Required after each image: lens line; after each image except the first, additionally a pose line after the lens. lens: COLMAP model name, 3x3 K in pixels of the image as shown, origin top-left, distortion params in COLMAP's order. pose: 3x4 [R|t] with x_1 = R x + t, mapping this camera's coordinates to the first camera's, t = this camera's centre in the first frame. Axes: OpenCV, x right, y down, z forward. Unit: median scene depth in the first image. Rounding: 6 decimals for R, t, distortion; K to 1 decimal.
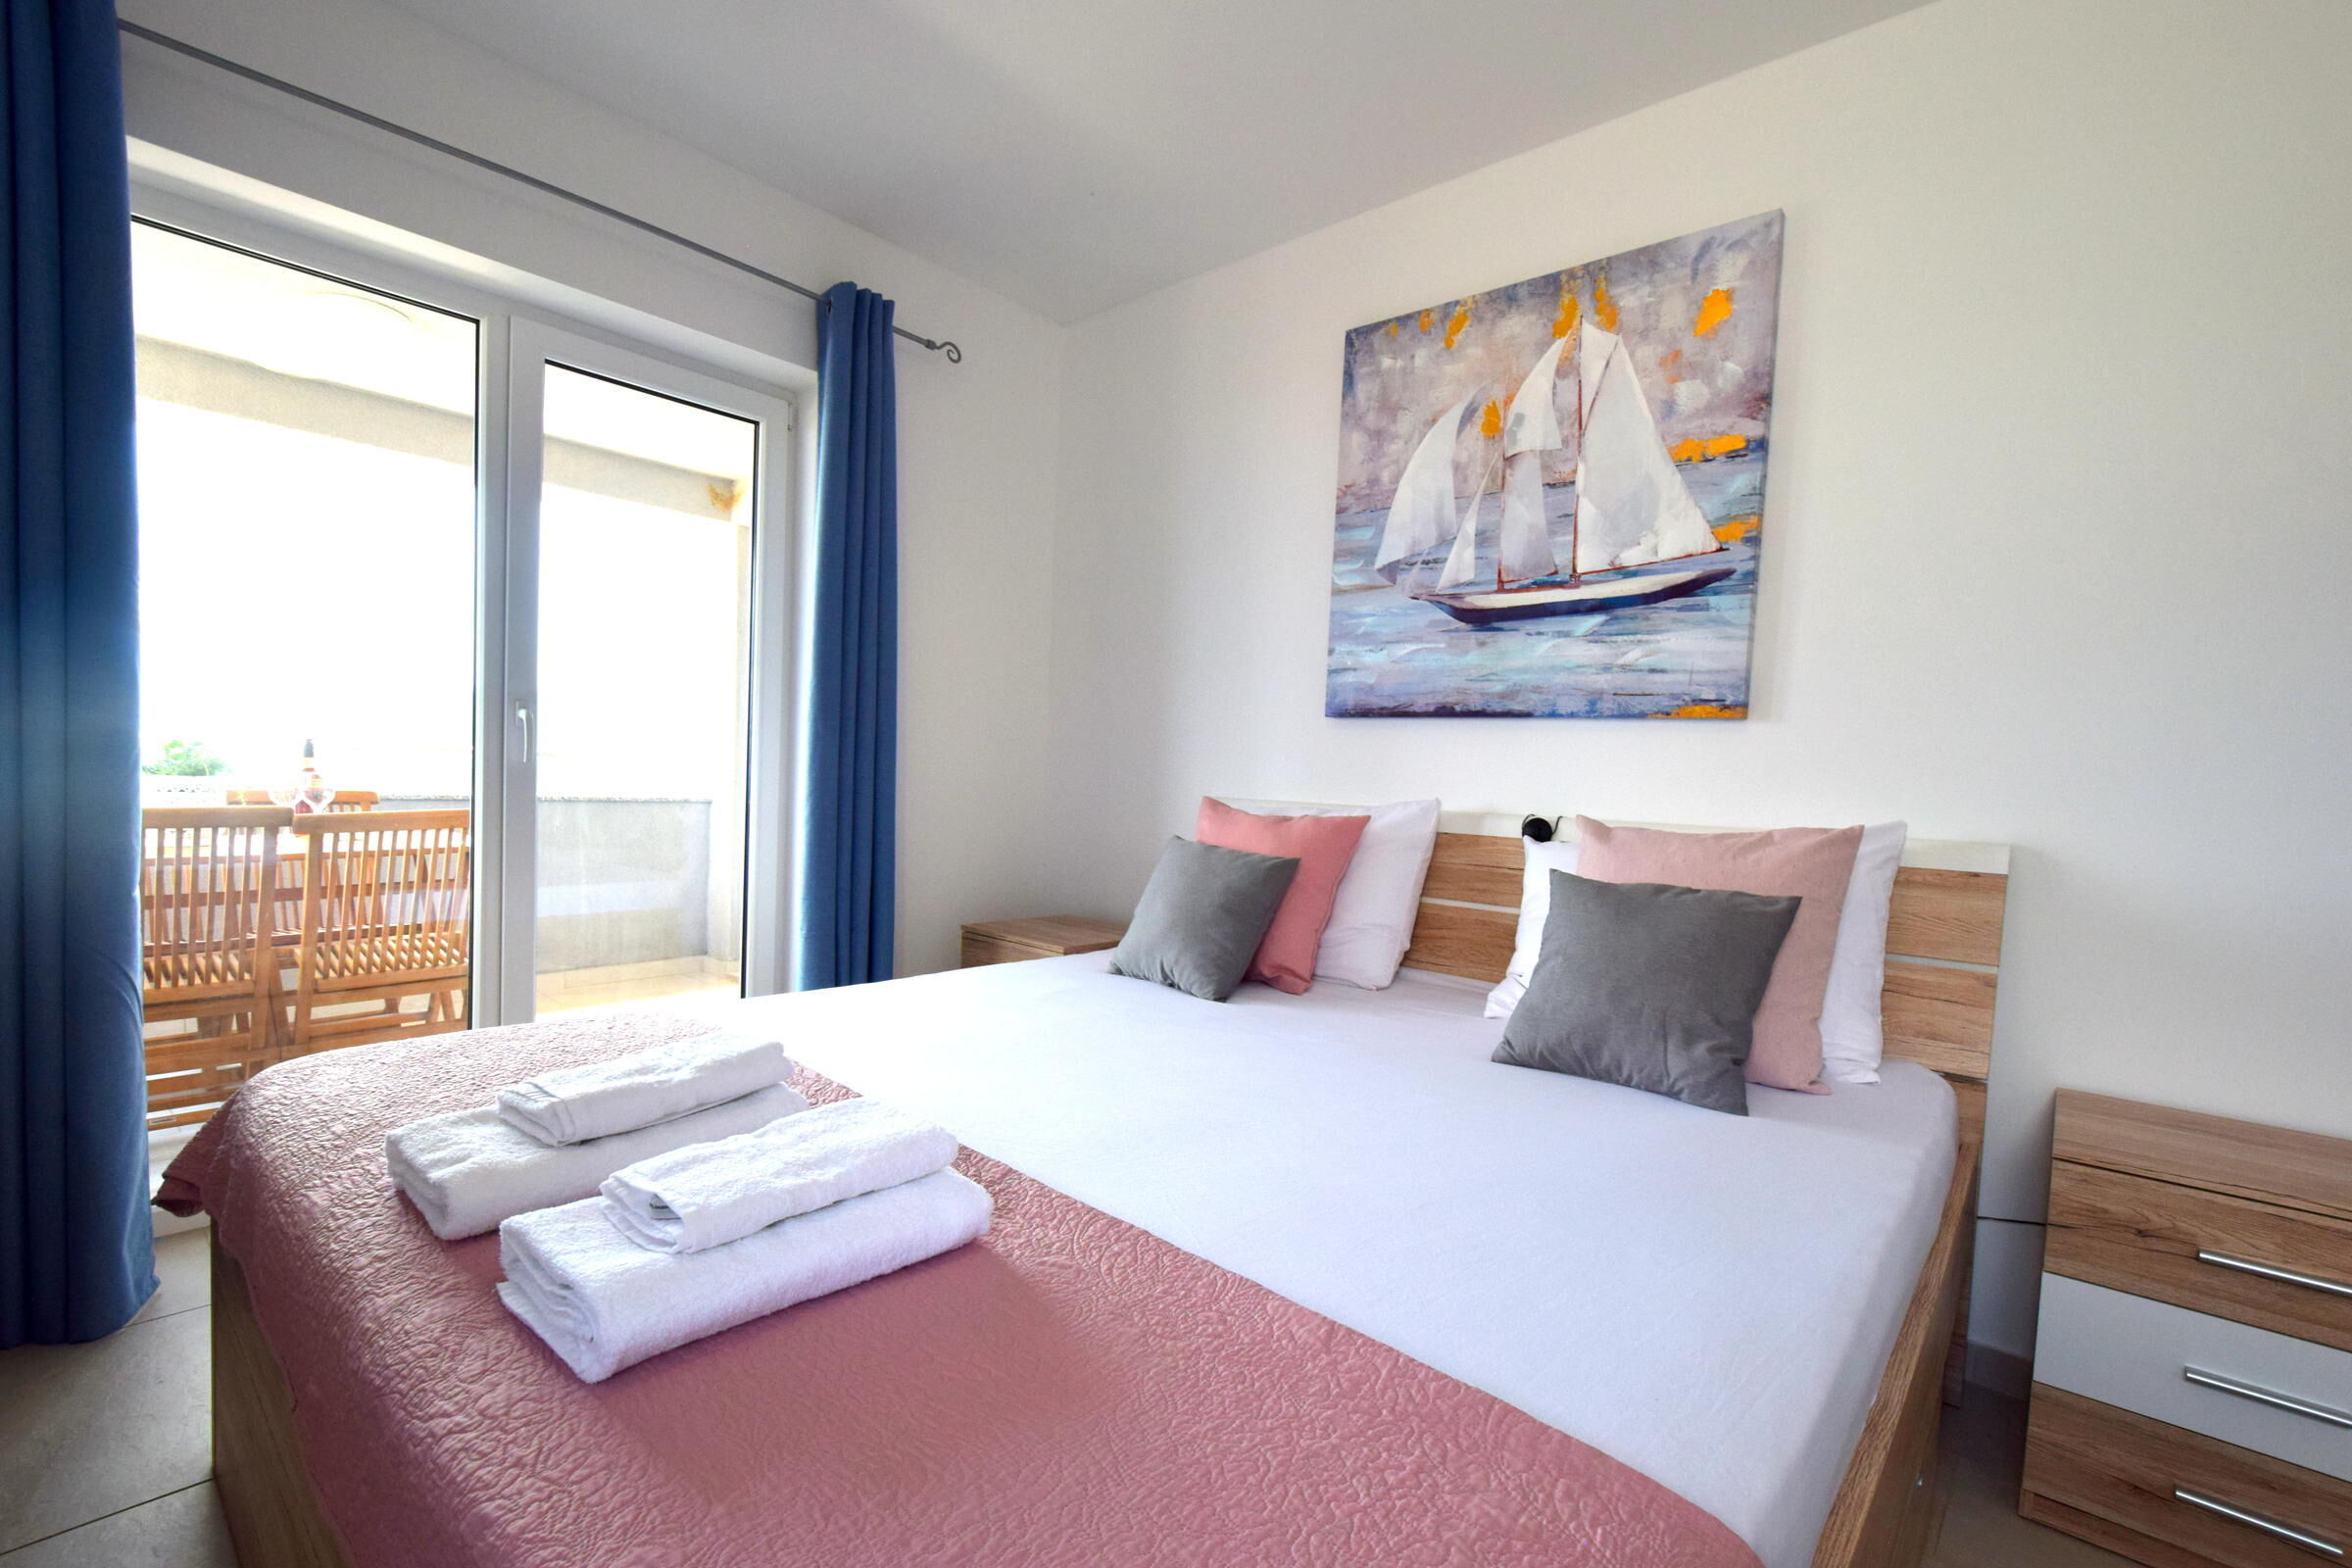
lens RADIAL K [[1032.0, 0, 1180.7], [0, 1032.0, 821.1], [0, 0, 1]] dist [0.001659, -0.000191]
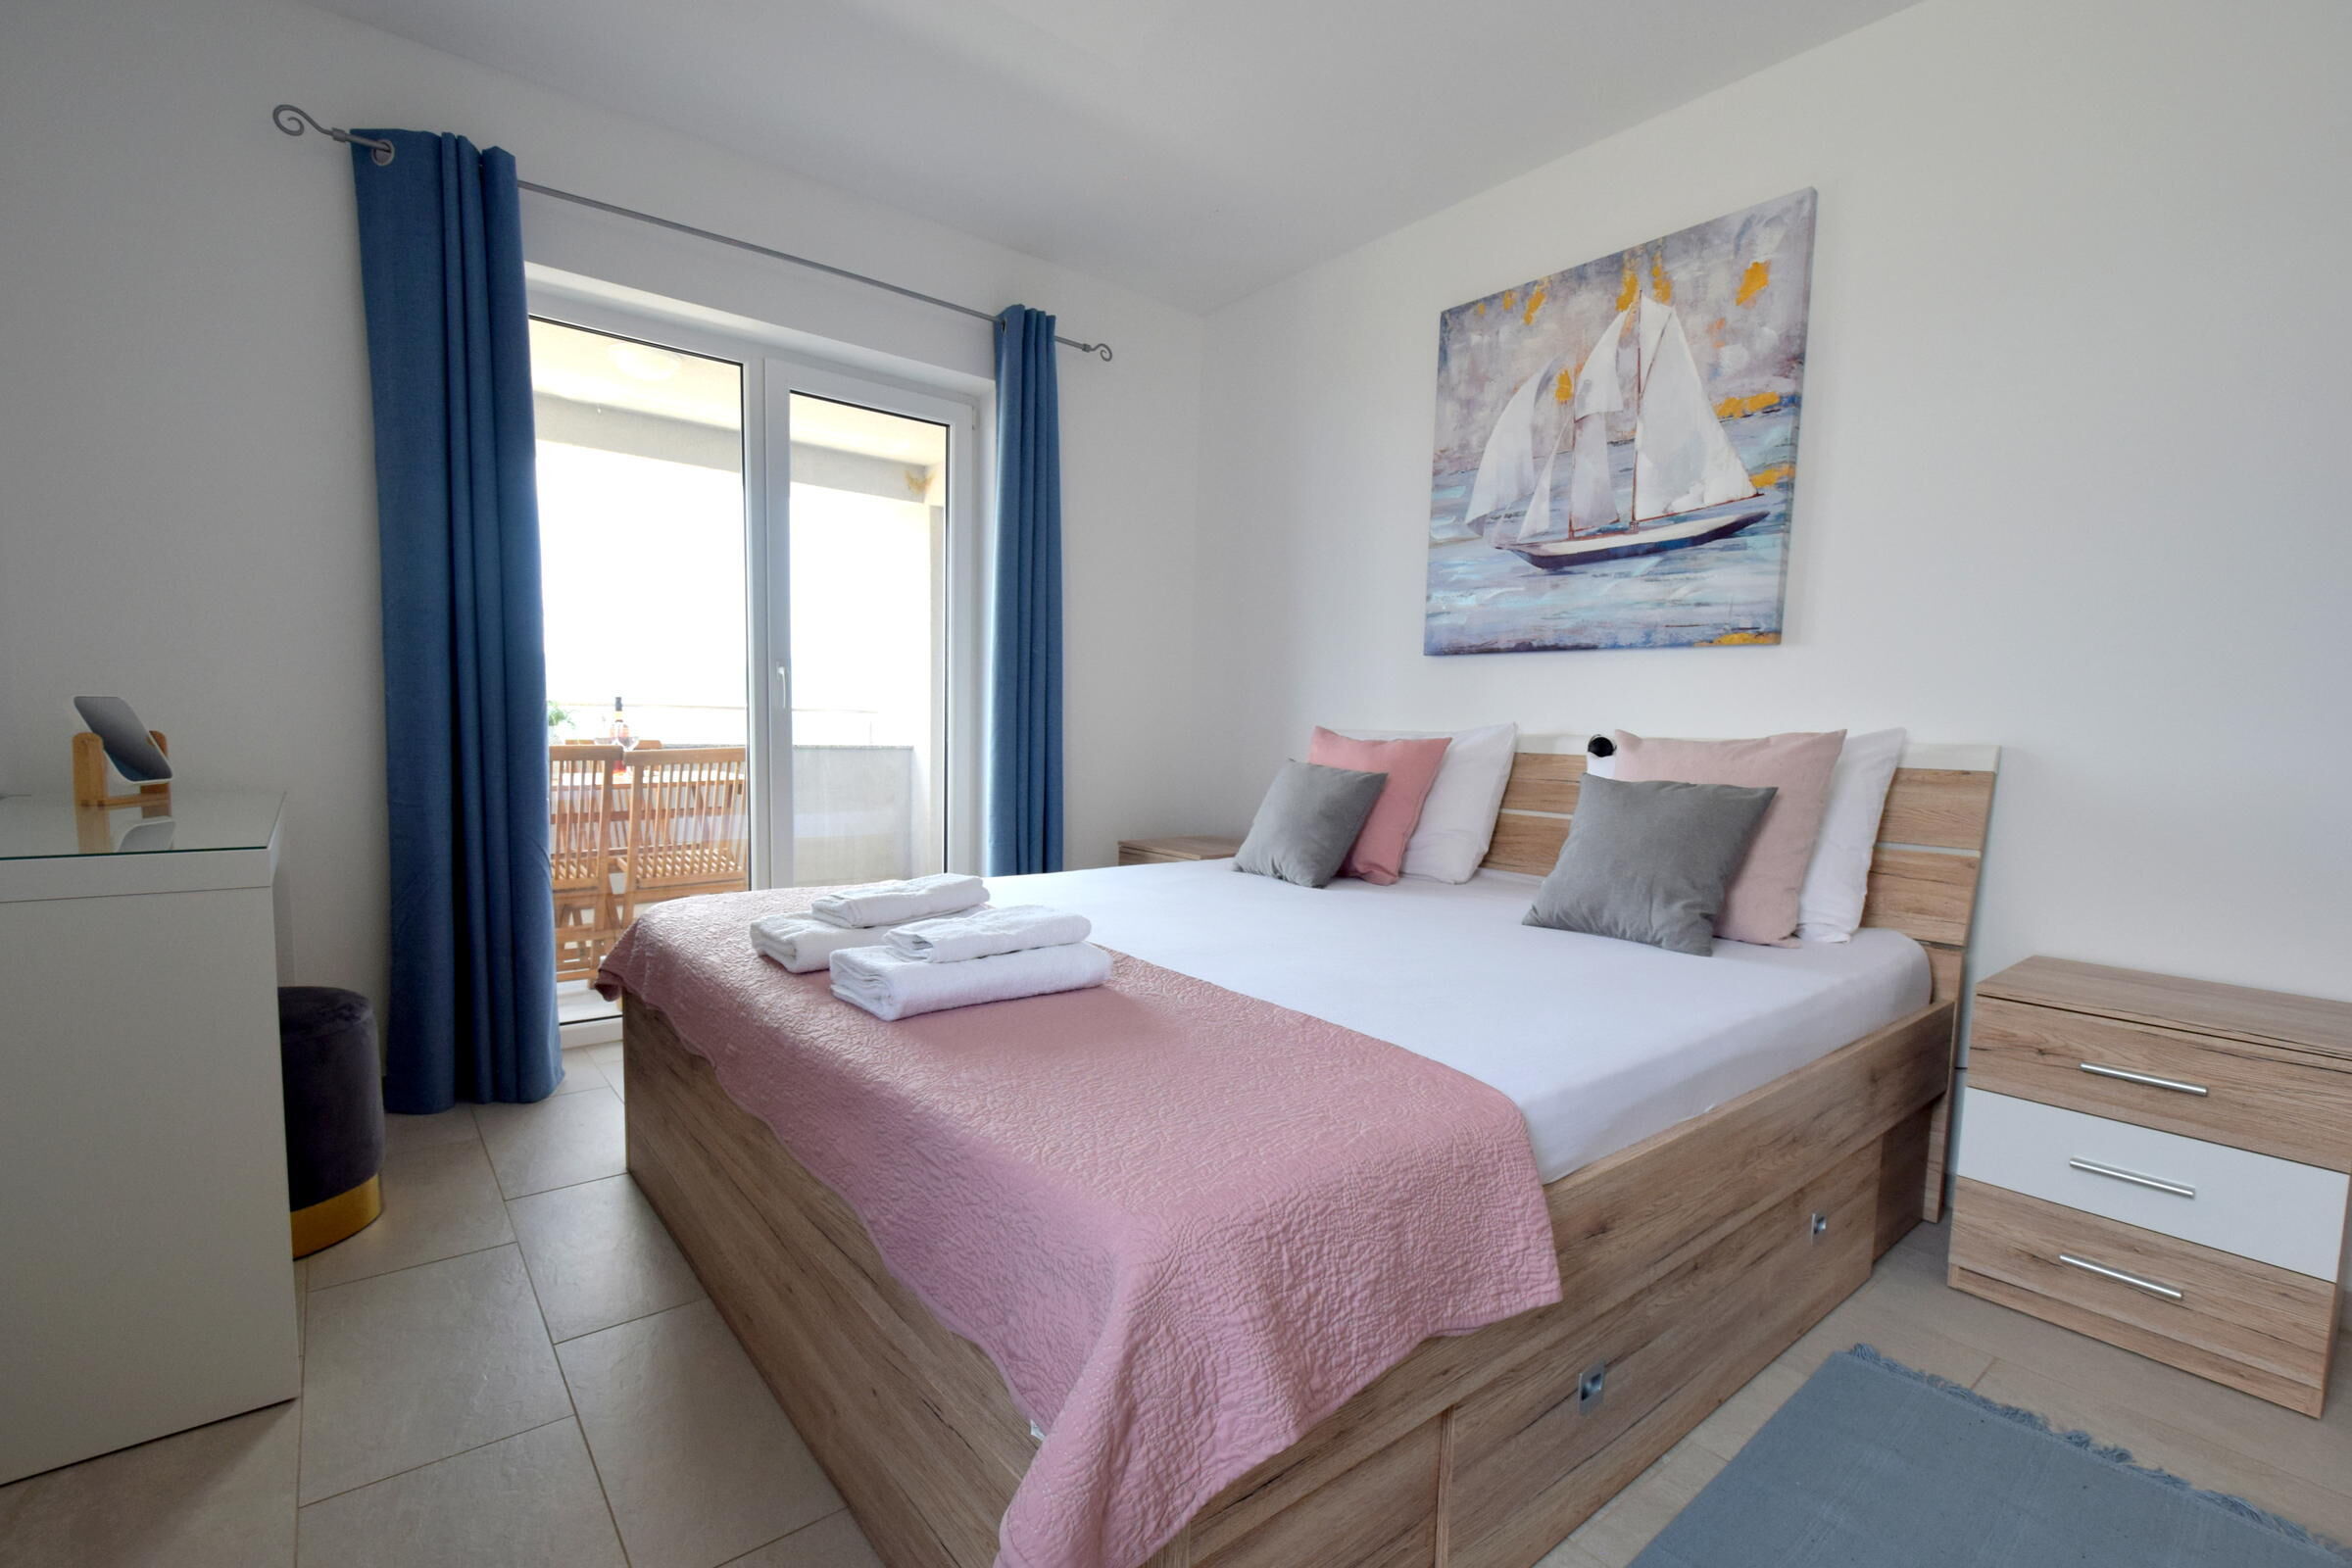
lens RADIAL K [[1048.9, 0, 1185.8], [0, 1048.9, 815.9], [0, 0, 1]] dist [0.012313, -0.007241]
pose [[0.986607, -0.004168, -0.163061, 0.080499], [0.010102, 0.999316, 0.035575, 0.038767], [0.162802, -0.036745, 0.985974, -0.234169]]
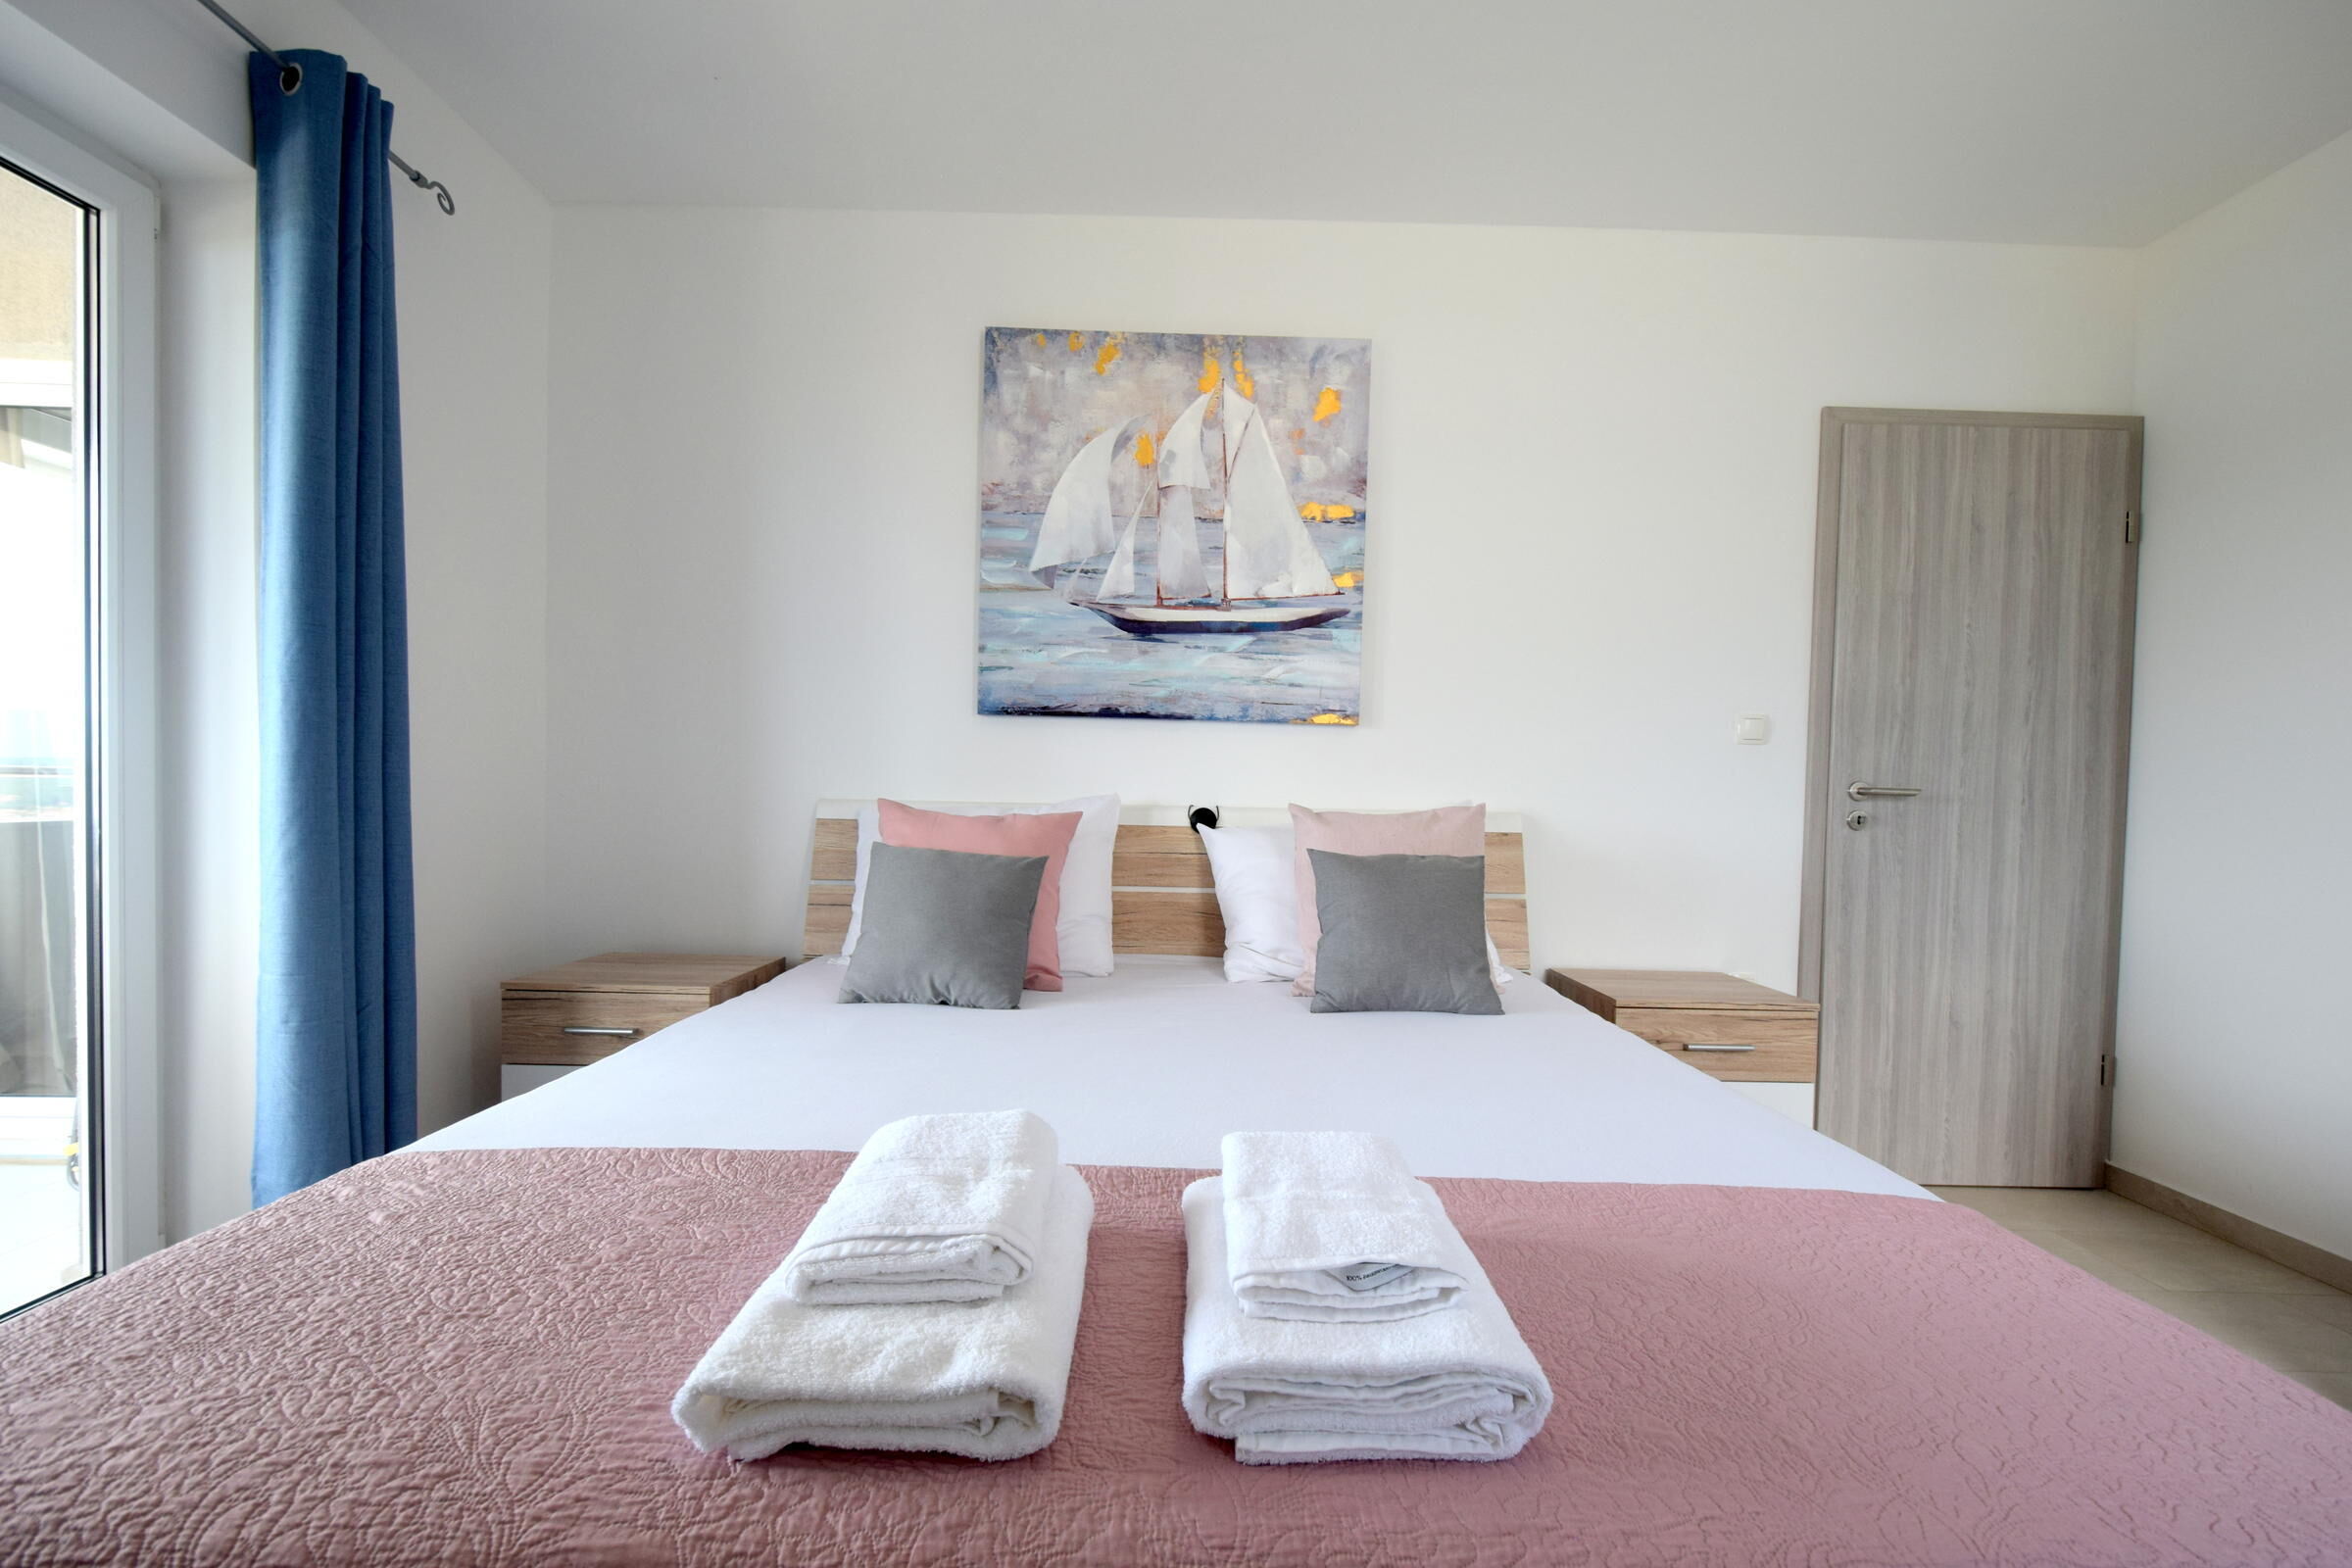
lens RADIAL K [[1024.9, 0, 1178.3], [0, 1024.9, 818.9], [0, 0, 1]] dist [0.007038, -0.007666]
pose [[0.748385, -0.044794, 0.661750, -0.435575], [0.041159, 0.998930, 0.021070, -0.015868], [-0.661986, 0.011469, 0.749428, 0.161672]]
